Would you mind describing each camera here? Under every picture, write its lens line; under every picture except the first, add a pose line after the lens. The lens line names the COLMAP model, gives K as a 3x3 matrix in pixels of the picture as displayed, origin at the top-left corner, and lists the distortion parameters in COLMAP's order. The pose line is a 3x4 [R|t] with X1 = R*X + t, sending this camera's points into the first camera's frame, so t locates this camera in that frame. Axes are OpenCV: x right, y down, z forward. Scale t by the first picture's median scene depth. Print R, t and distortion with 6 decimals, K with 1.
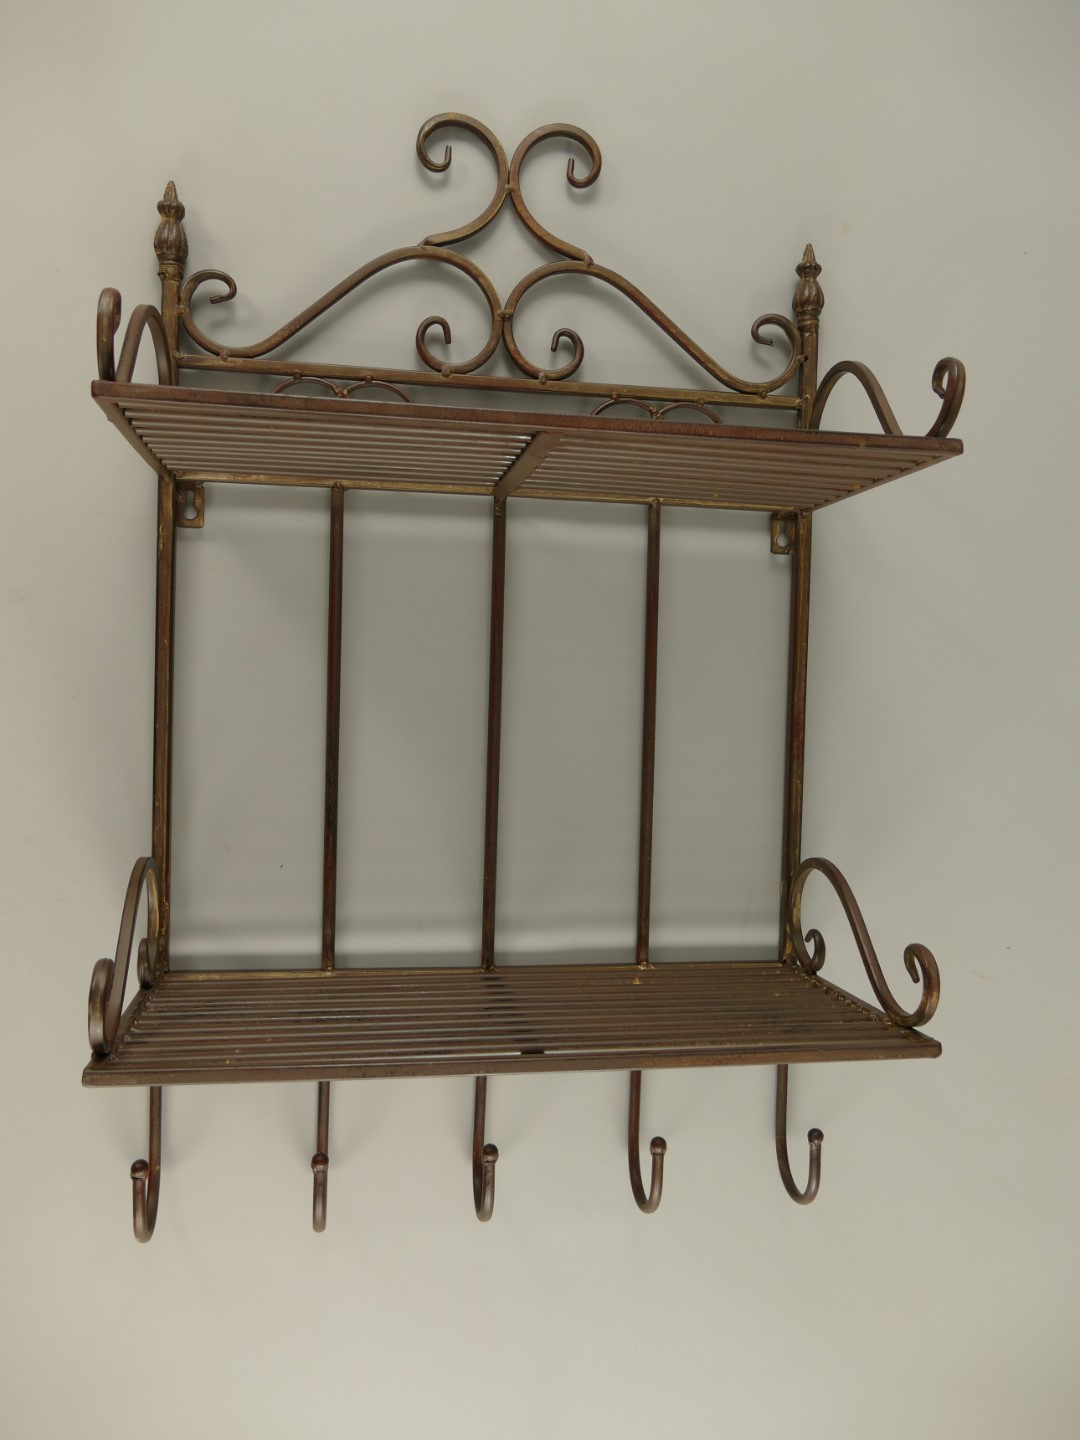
lens RADIAL K [[1196.4, 0, 540.0], [0, 1196.4, 720.0], [0, 0, 1]] dist [0.002912, 0.003432]
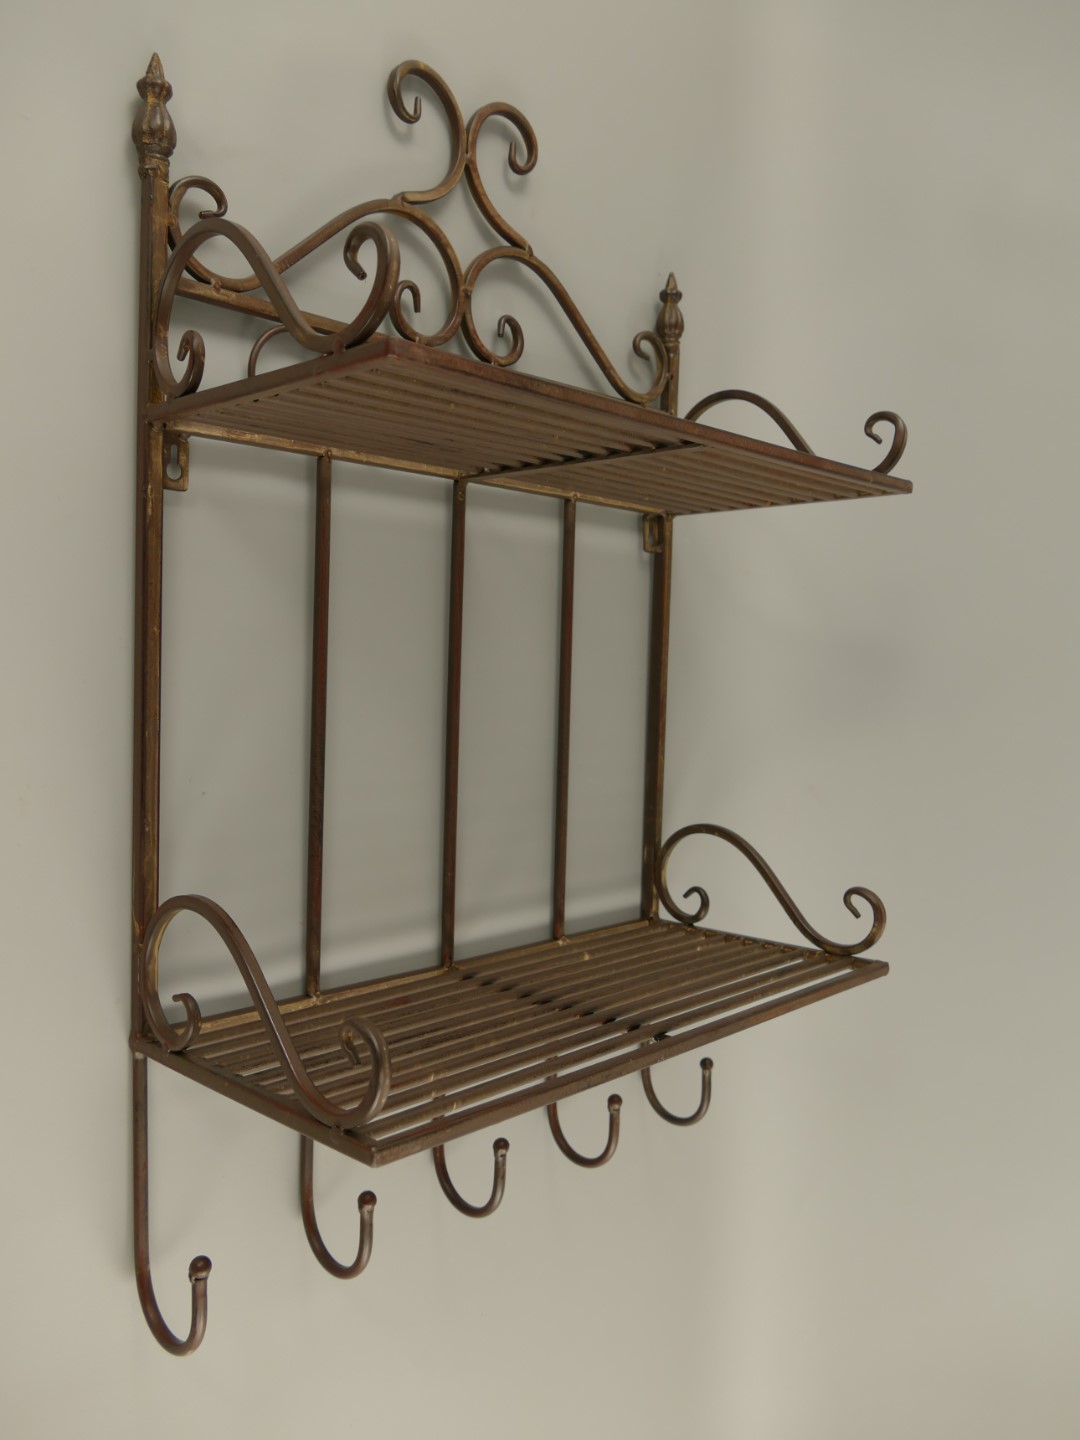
lens RADIAL K [[1167.9, 0, 540.0], [0, 1167.9, 720.0], [0, 0, 1]] dist [-0.001287, 0.004113]
pose [[0.810324, -0.034126, 0.584988, -0.542399], [0.009734, 0.998949, 0.044791, -0.035059], [-0.585902, -0.030601, 0.809804, 0.192015]]
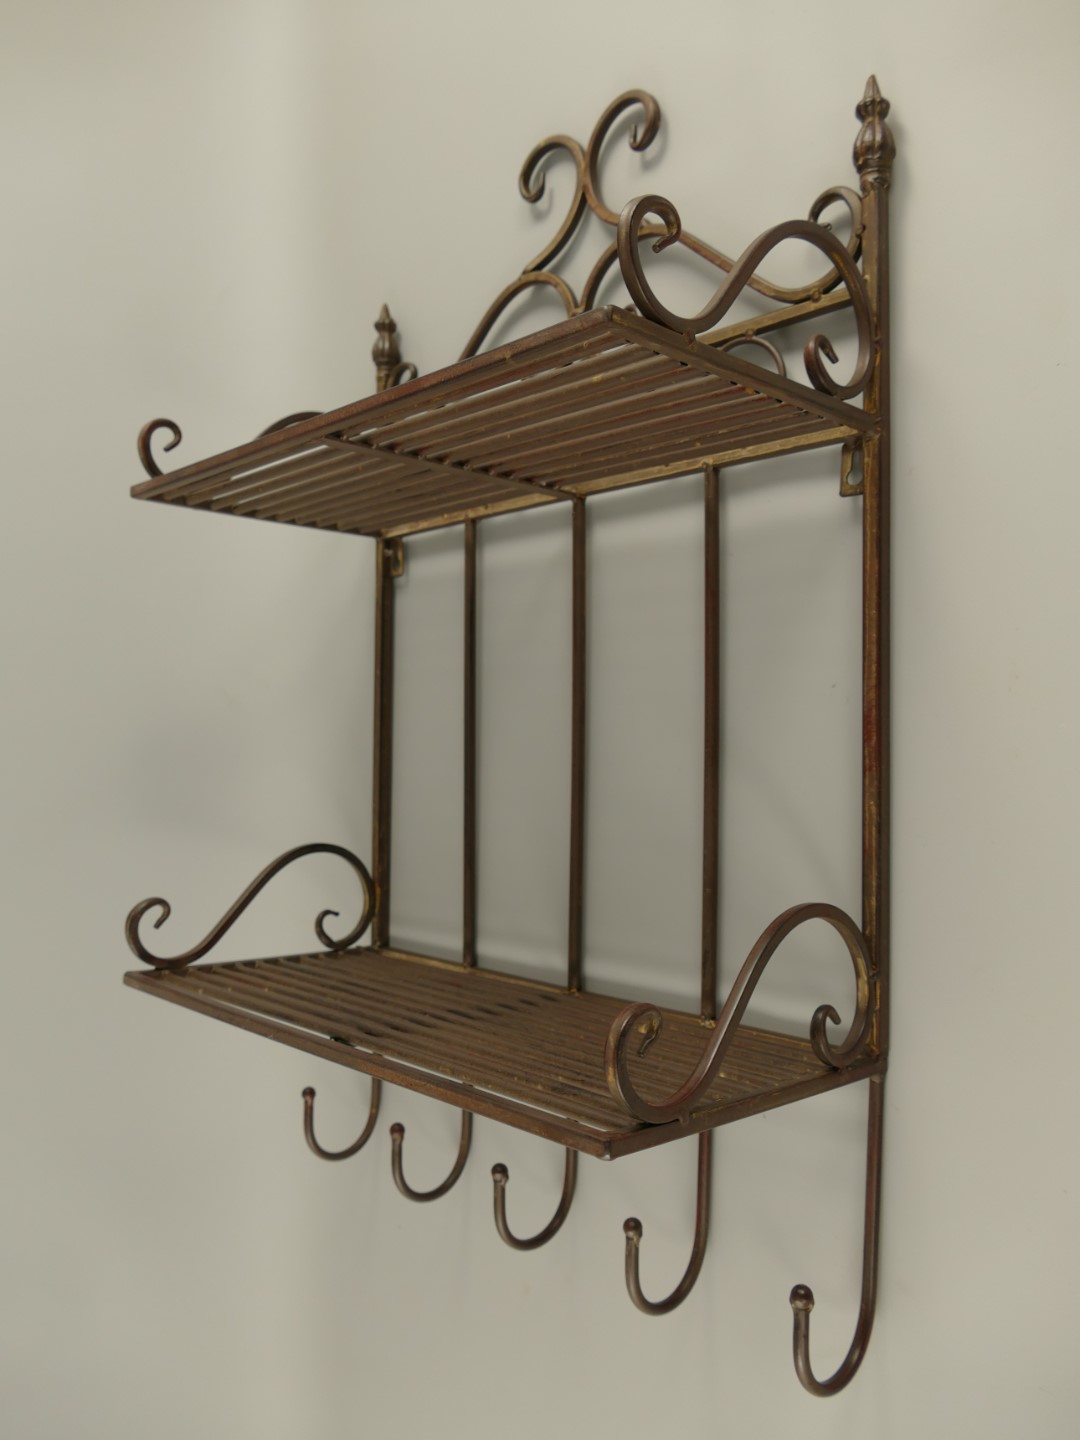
lens RADIAL K [[1167.9, 0, 540.0], [0, 1167.9, 720.0], [0, 0, 1]] dist [-0.001287, 0.004113]
pose [[0.539734, -0.043164, -0.840728, 0.739969], [-0.017434, 0.997897, -0.062426, 0.052282], [0.841655, 0.048350, 0.537847, 0.476462]]
